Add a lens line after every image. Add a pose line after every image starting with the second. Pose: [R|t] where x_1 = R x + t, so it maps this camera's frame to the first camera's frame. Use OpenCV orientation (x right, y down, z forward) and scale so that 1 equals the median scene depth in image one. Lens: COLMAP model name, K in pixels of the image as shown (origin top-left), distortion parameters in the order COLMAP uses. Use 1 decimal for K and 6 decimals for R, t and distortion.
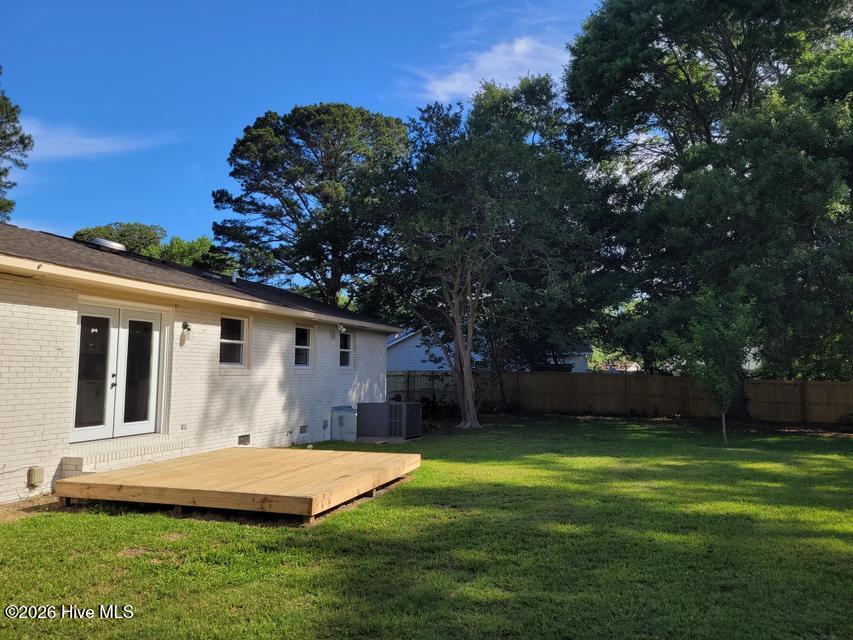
lens RADIAL K [[651.8, 0, 424.9], [0, 651.8, 312.9], [0, 0, 1]] dist [0.050646, -0.016458]
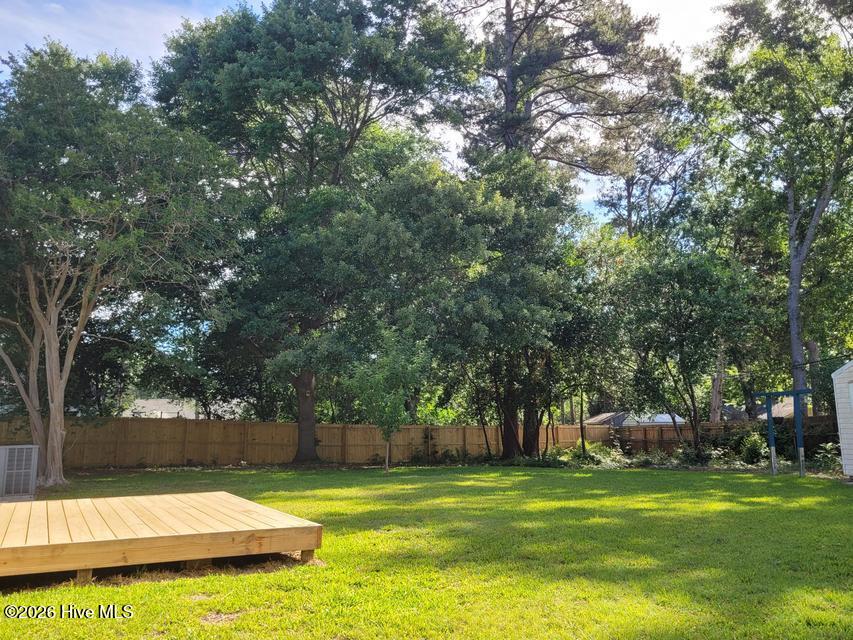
lens RADIAL K [[726.2, 0, 433.6], [0, 726.2, 303.0], [0, 0, 1]] dist [0.047545, -0.002760]
pose [[0.695351, 0.115602, 0.709312, -0.338264], [-0.055173, 0.992652, -0.107693, 0.050080], [-0.716550, 0.035749, 0.696619, 0.138098]]
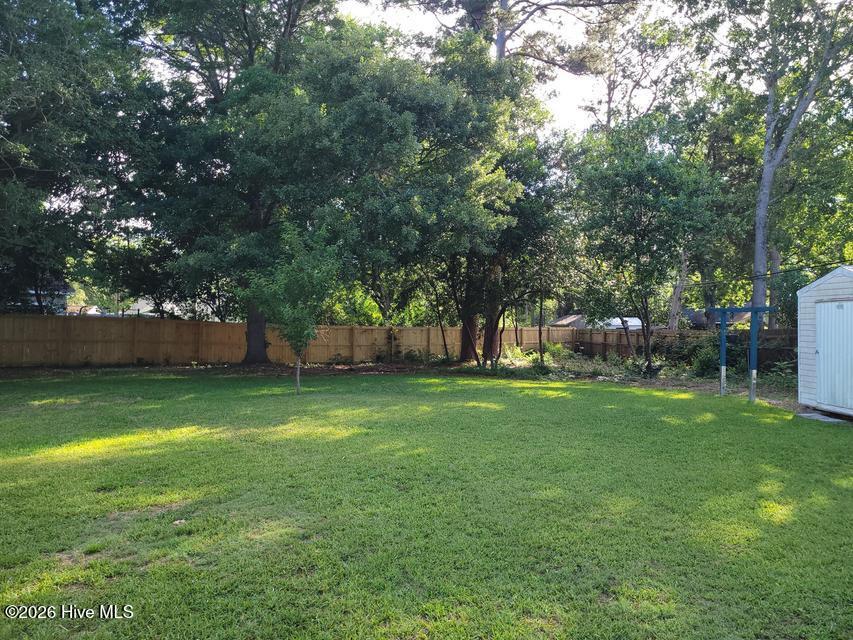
lens RADIAL K [[651.8, 0, 433.1], [0, 651.8, 314.4], [0, 0, 1]] dist [0.050646, -0.016458]
pose [[0.693328, 0.012503, 0.720514, -0.088537], [-0.074936, 0.995680, 0.054831, 0.021326], [-0.716716, -0.092009, 0.691269, 0.222207]]
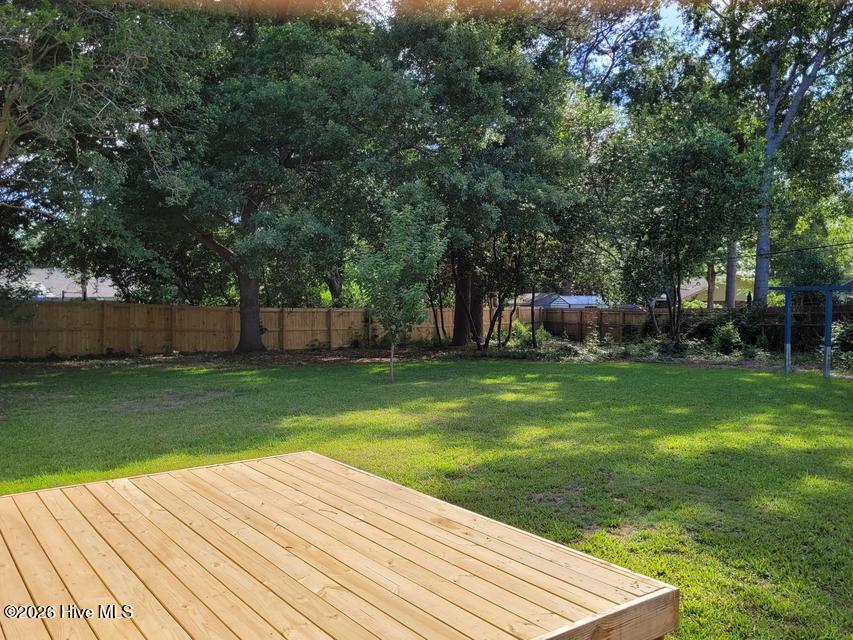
lens RADIAL K [[726.2, 0, 431.4], [0, 726.2, 306.9], [0, 0, 1]] dist [0.047545, -0.002760]
pose [[0.577786, -0.008243, 0.816147, -0.310940], [-0.072465, 0.995482, 0.061355, 0.036940], [-0.812965, -0.094593, 0.574578, 0.400421]]
